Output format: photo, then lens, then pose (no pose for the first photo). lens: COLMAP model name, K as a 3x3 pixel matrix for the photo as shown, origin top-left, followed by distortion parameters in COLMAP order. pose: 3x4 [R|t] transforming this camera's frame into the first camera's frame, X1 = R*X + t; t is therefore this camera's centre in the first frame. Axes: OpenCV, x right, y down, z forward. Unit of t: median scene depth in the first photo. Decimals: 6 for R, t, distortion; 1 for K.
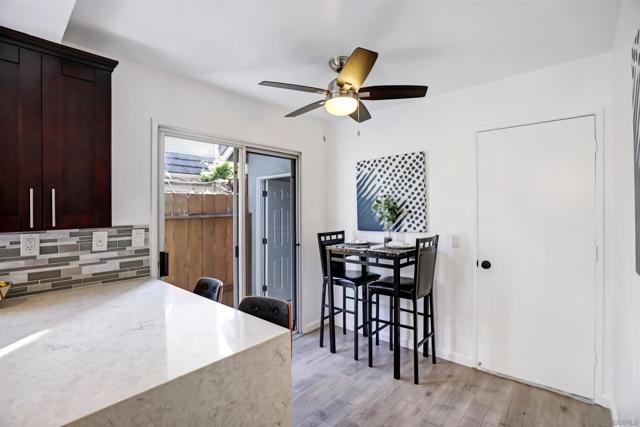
lens RADIAL K [[303.6, 0, 336.7], [0, 303.6, 209.5], [0, 0, 1]] dist [-0.020883, -0.000035]
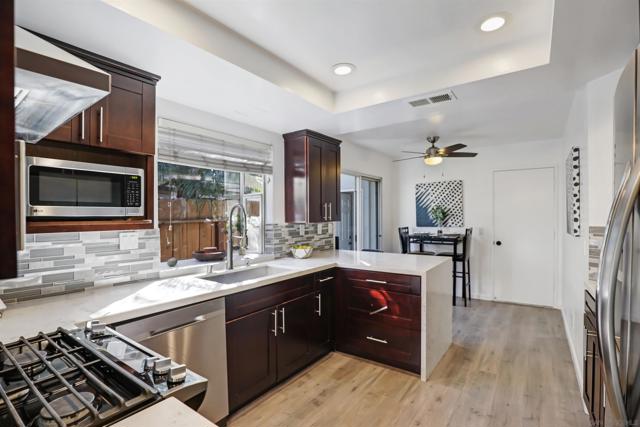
lens RADIAL K [[303.6, 0, 336.7], [0, 303.6, 209.5], [0, 0, 1]] dist [-0.020883, -0.000035]
pose [[0.993455, 0.005105, 0.114113, -0.626138], [-0.002964, 0.999817, -0.018926, 0.012027], [-0.114188, 0.018463, 0.993288, -0.647130]]
